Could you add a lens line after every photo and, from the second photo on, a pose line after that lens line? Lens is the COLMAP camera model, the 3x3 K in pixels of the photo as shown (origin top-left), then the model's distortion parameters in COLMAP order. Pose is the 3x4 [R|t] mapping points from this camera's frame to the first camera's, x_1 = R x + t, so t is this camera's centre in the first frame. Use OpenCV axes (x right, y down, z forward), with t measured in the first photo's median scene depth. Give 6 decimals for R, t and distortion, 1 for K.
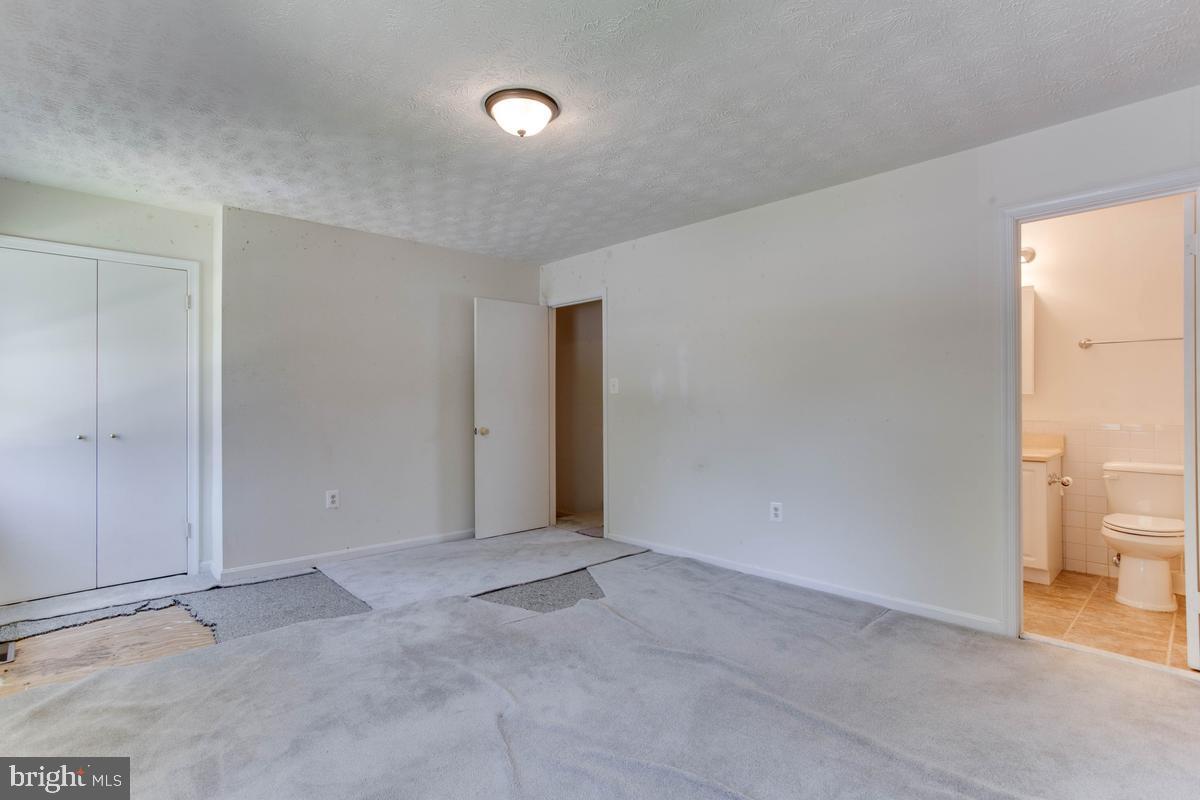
lens RADIAL K [[588.7, 0, 599.3], [0, 588.7, 401.4], [0, 0, 1]] dist [-0.042977, 0.027846]
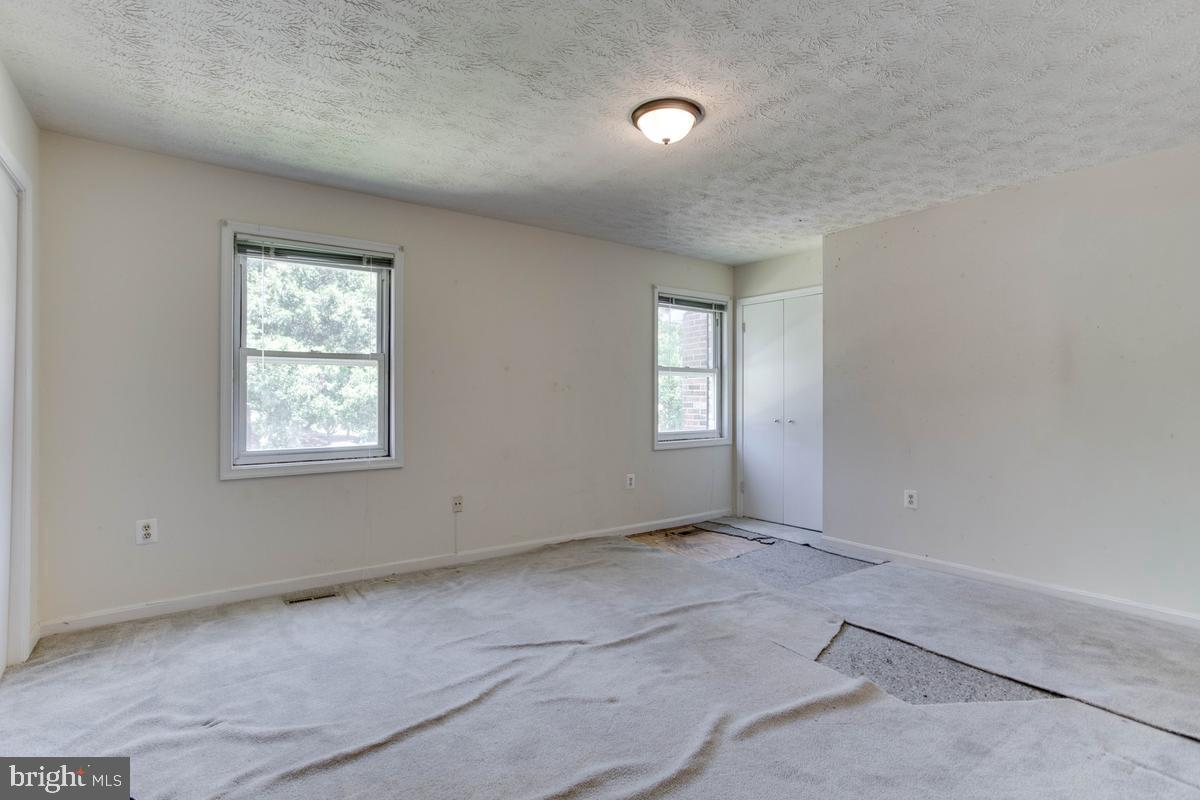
lens RADIAL K [[588.7, 0, 599.5], [0, 588.7, 398.7], [0, 0, 1]] dist [-0.042977, 0.027846]
pose [[-0.114429, 0.006197, -0.993412, 0.605427], [-0.002990, 0.999974, 0.006582, -0.003015], [0.993427, 0.003724, -0.114407, 0.655524]]
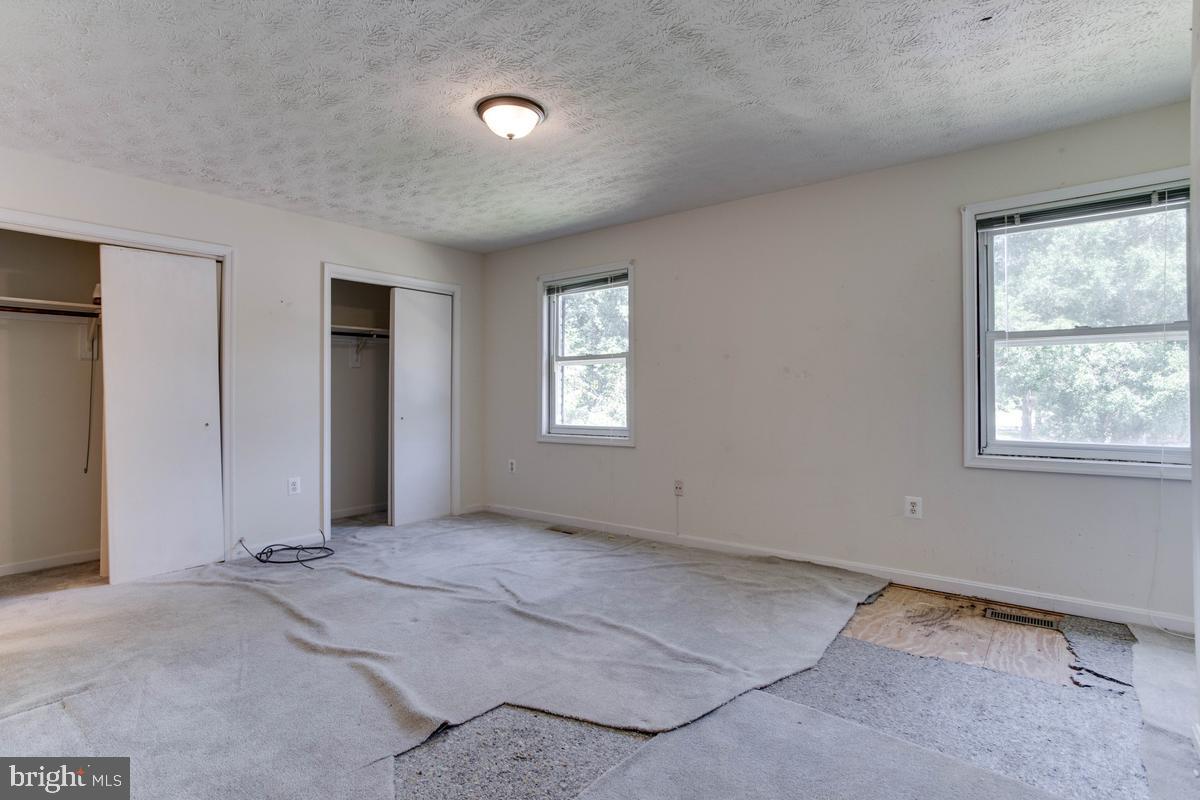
lens RADIAL K [[588.7, 0, 570.0], [0, 588.7, 386.7], [0, 0, 1]] dist [-0.042977, 0.027846]
pose [[-0.989789, 0.008133, -0.142306, -0.054702], [0.009447, 0.999919, -0.008565, 0.009018], [0.142224, -0.009821, -0.989786, 1.364976]]
